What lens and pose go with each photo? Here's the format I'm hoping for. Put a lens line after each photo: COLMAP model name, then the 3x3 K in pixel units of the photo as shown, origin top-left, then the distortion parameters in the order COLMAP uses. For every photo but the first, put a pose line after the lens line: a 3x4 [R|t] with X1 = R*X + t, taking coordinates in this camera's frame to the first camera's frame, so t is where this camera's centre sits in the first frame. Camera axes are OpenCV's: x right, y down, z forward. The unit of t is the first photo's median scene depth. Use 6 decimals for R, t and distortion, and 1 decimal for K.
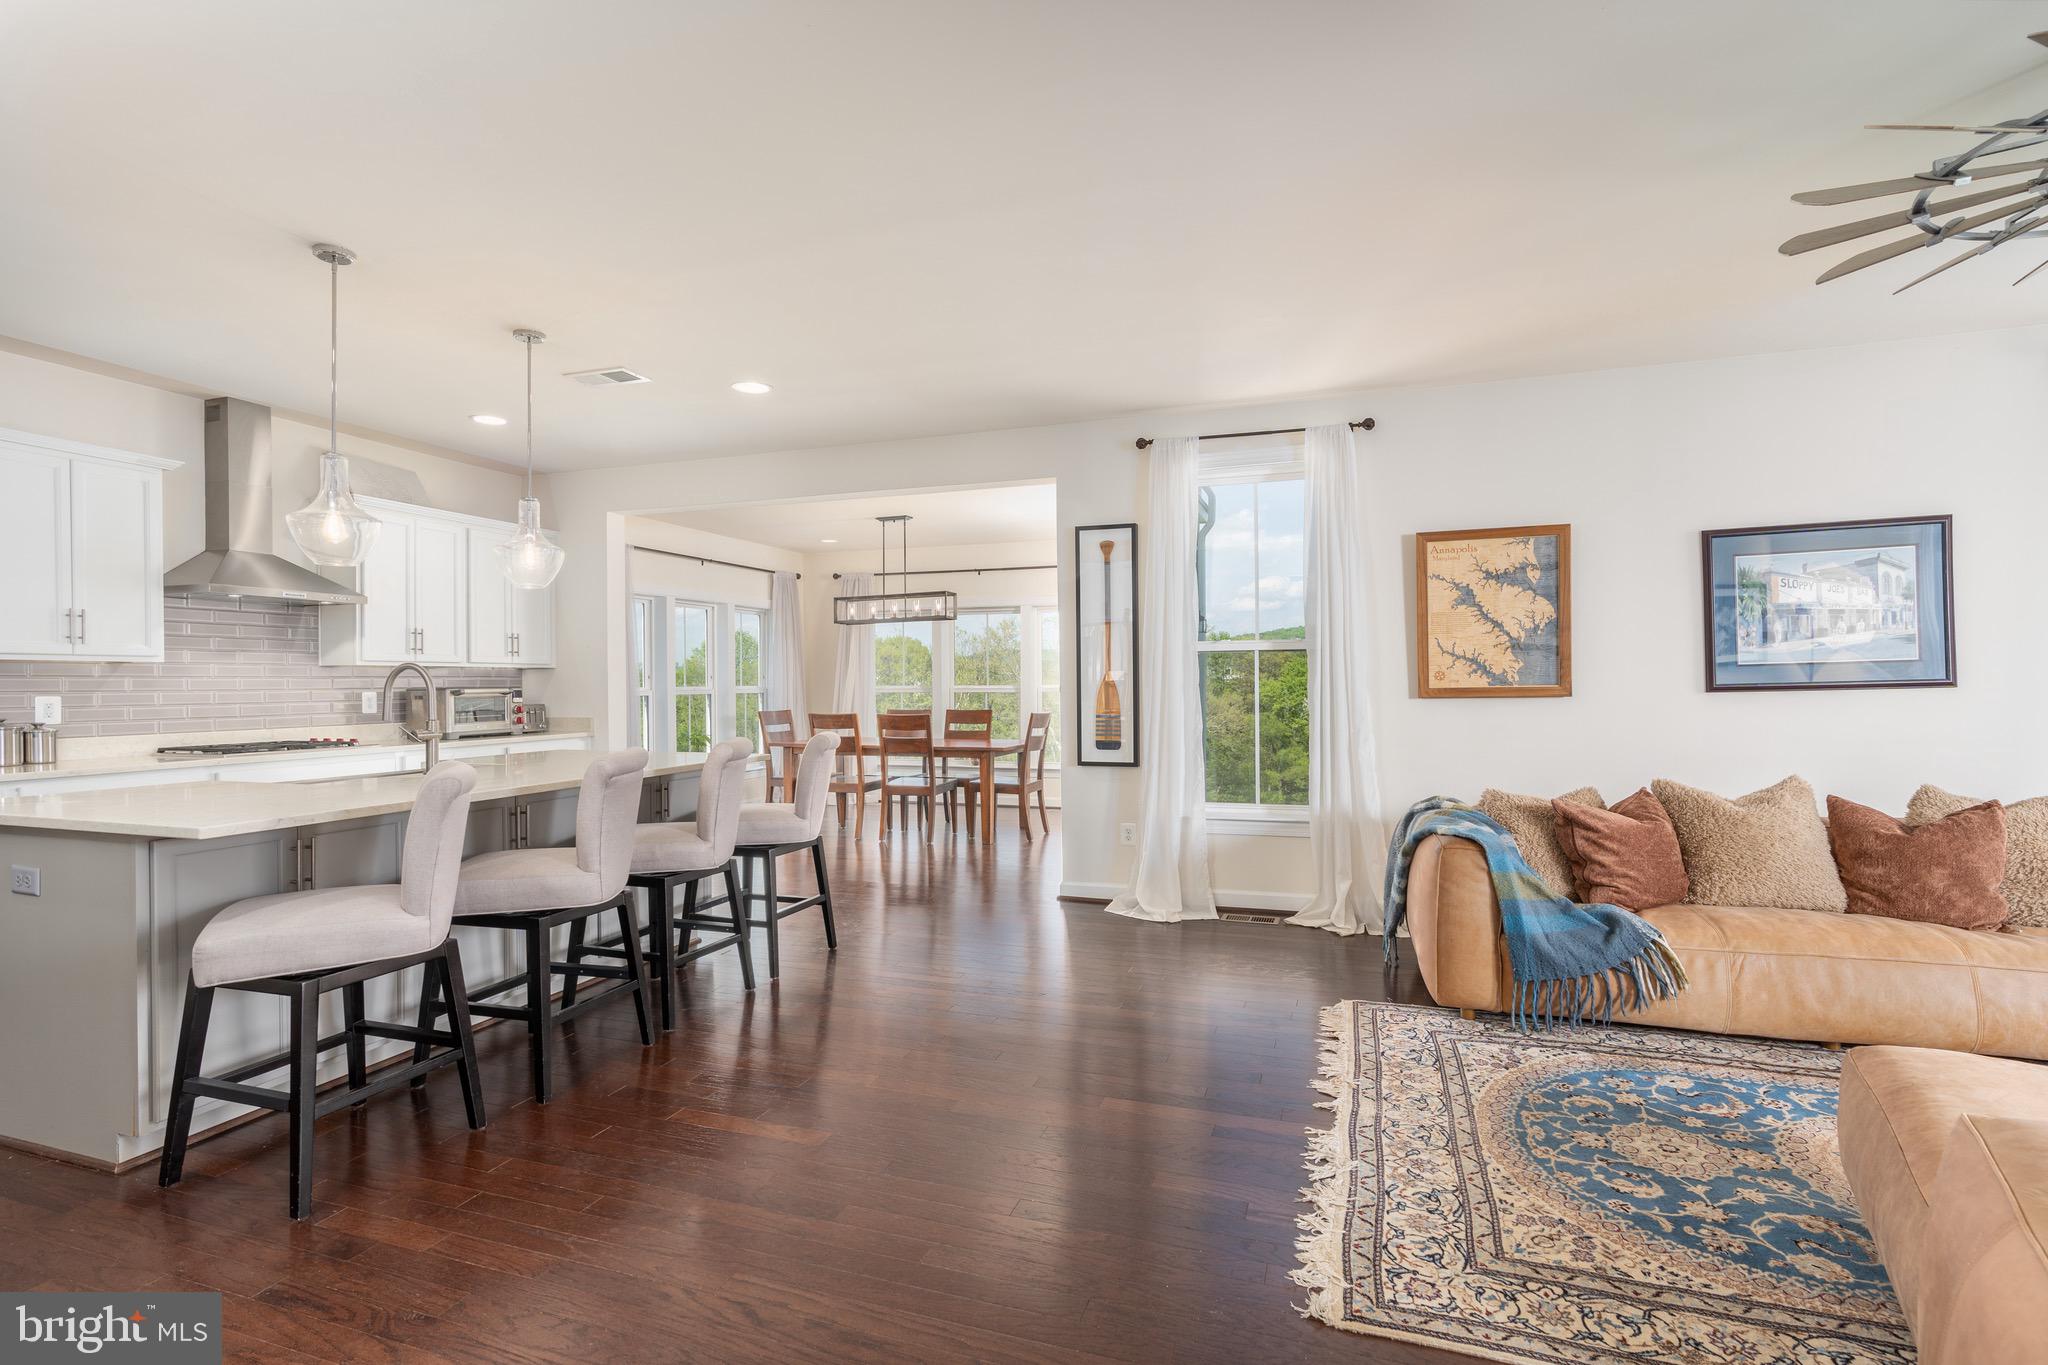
lens RADIAL K [[938.8, 0, 1025.4], [0, 938.8, 677.3], [0, 0, 1]] dist [-0.001232, 0.000972]
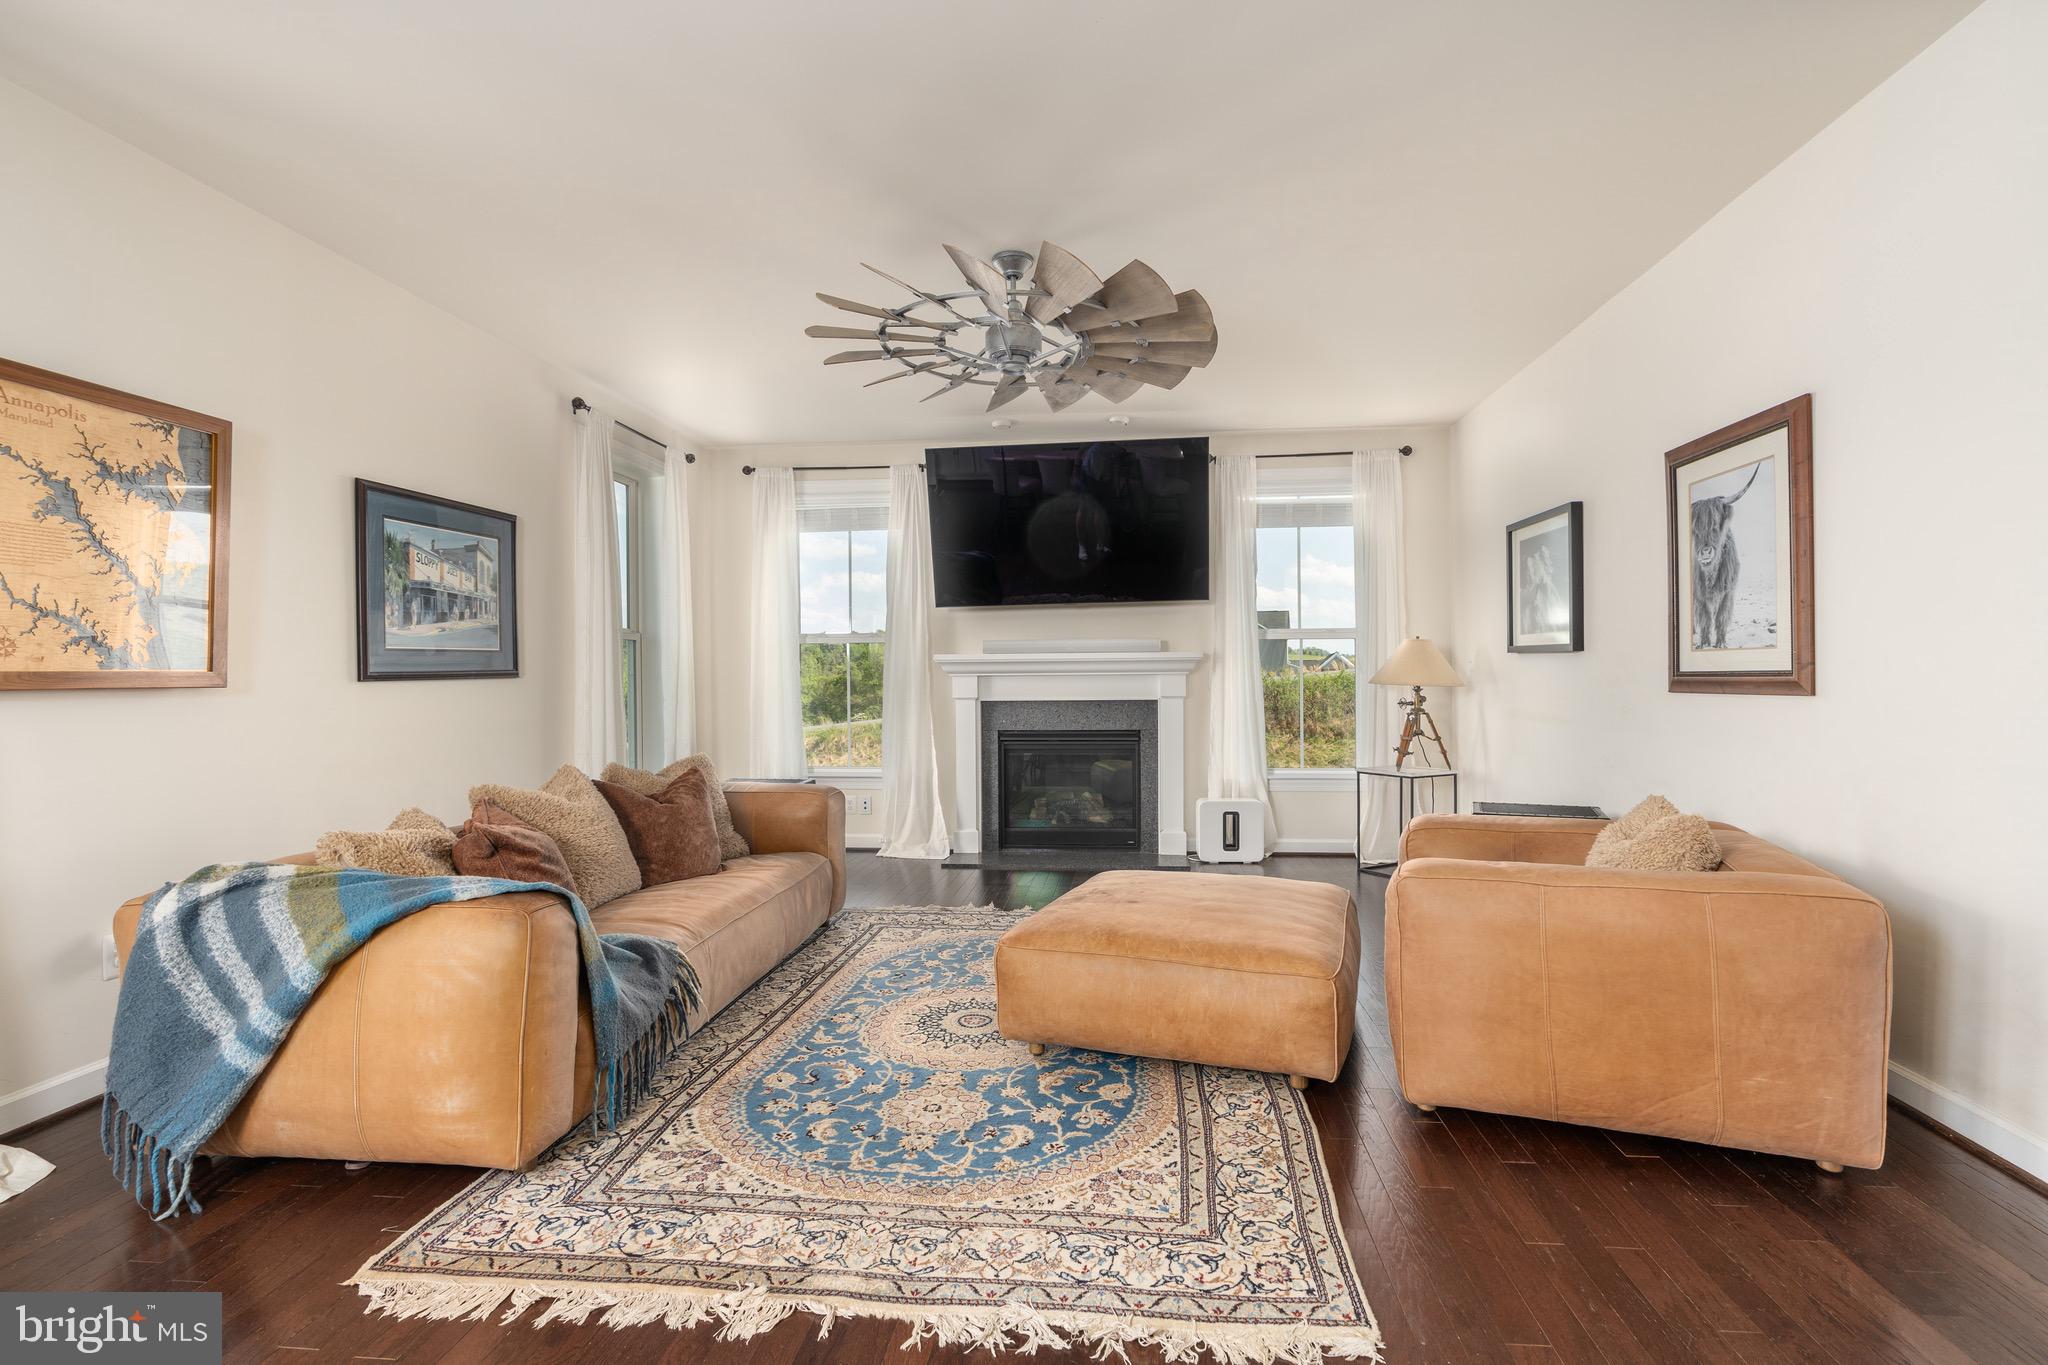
lens RADIAL K [[956.6, 0, 1064.8], [0, 956.6, 686.4], [0, 0, 1]] dist [-0.010619, 0.000503]
pose [[-0.240438, 0.004222, 0.970655, -0.198579], [0.006339, 0.999976, -0.002779, 0.025858], [-0.970644, 0.005485, -0.240459, 0.612571]]
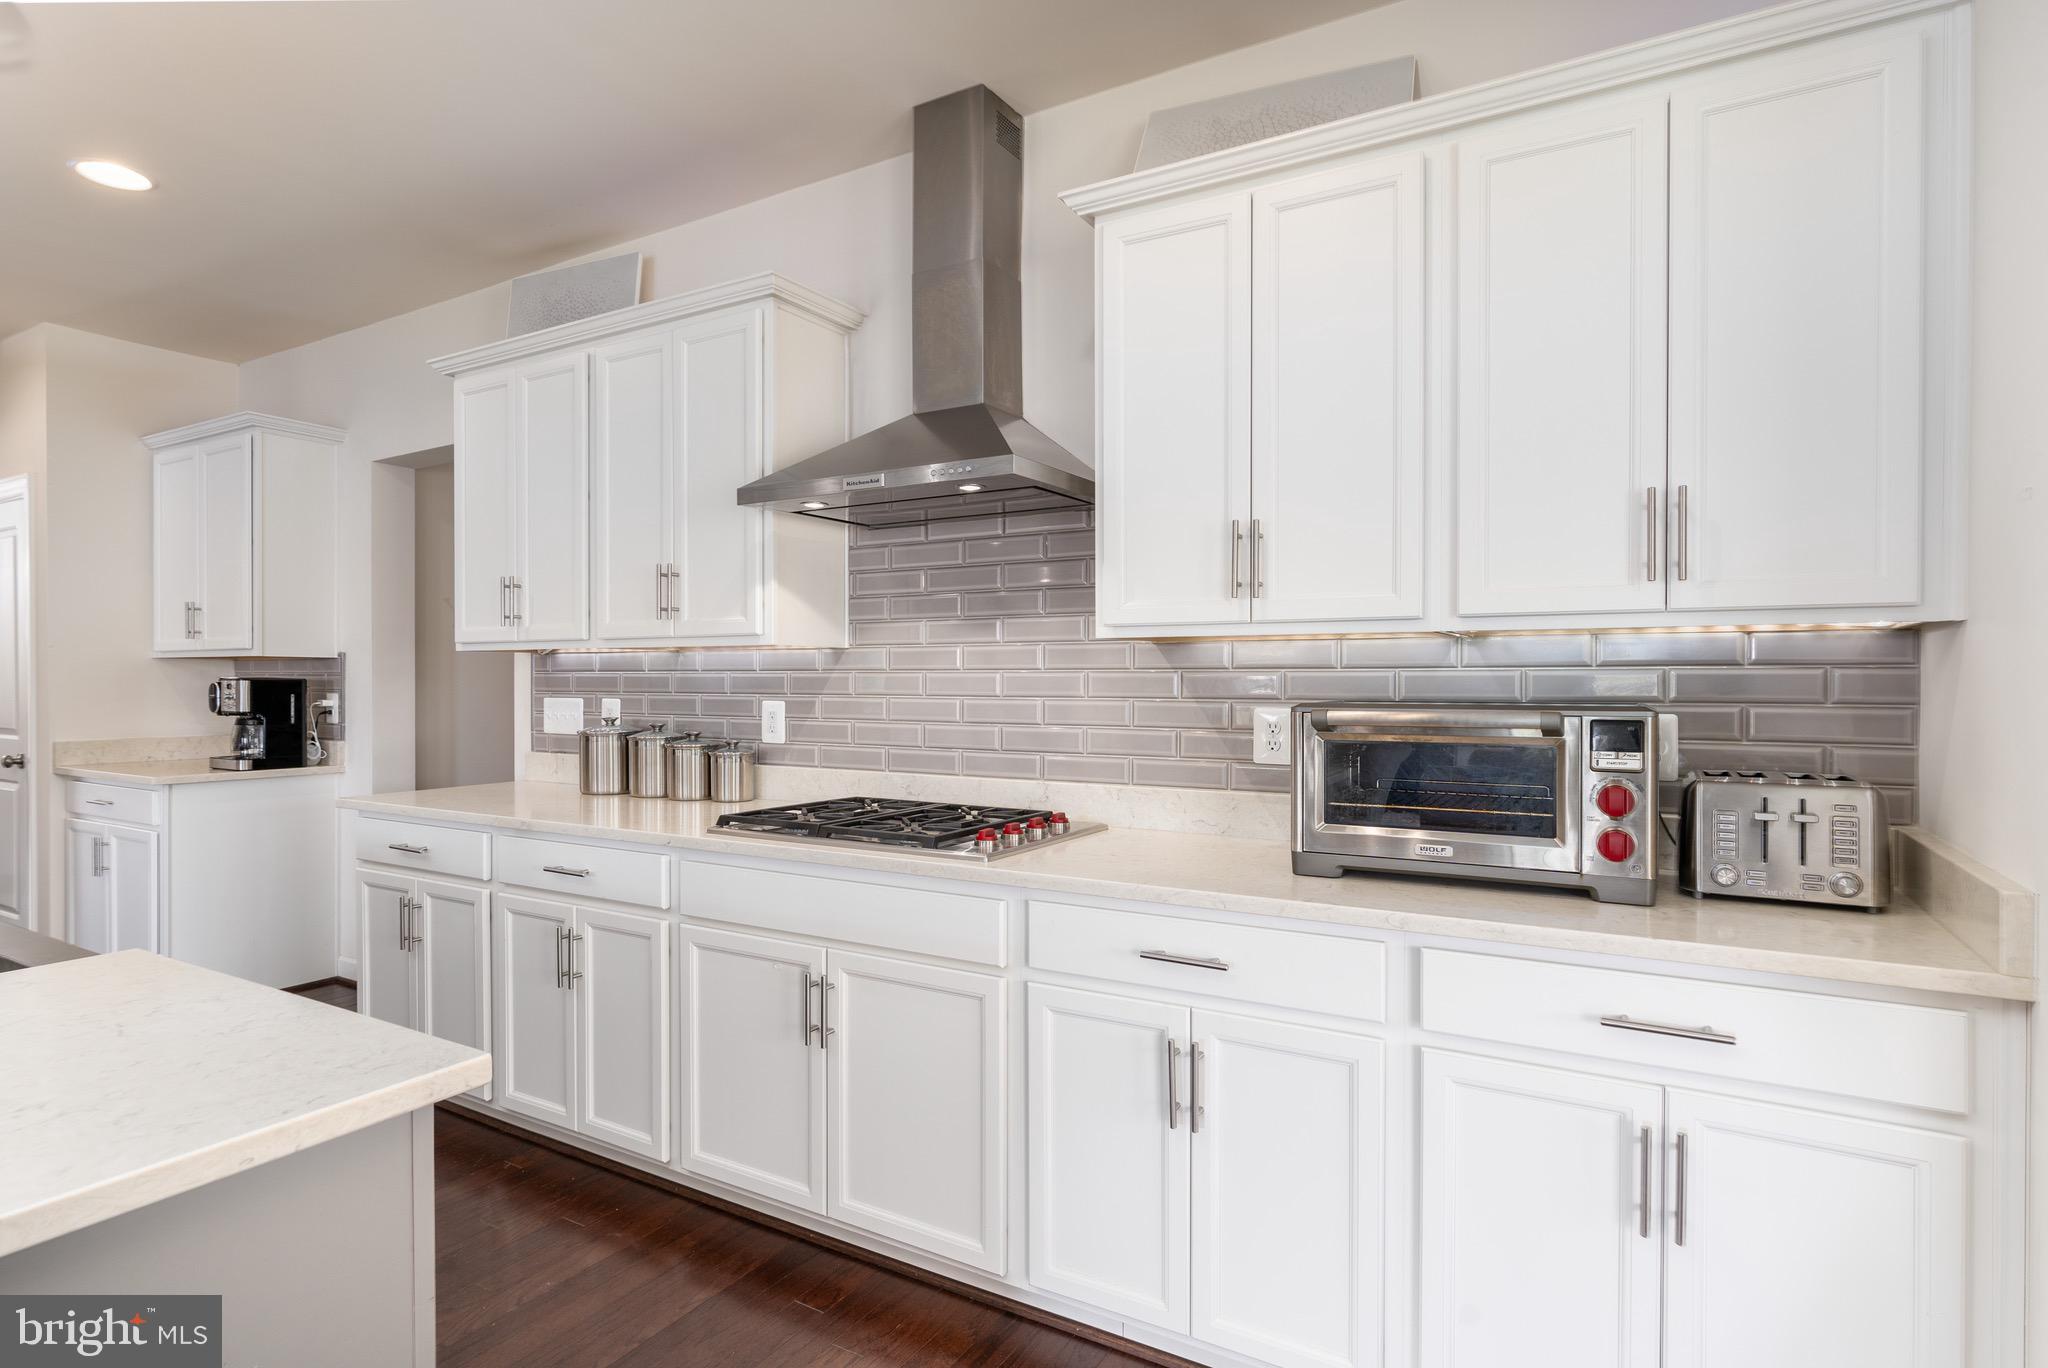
lens RADIAL K [[1063.8, 0, 956.5], [0, 1063.8, 691.6], [0, 0, 1]] dist [0.040051, -0.032362]
pose [[-0.219817, 0.018796, -0.975360, -0.320856], [0.004989, 0.999823, 0.018144, 0.000935], [0.975528, -0.000878, -0.219872, 1.235740]]
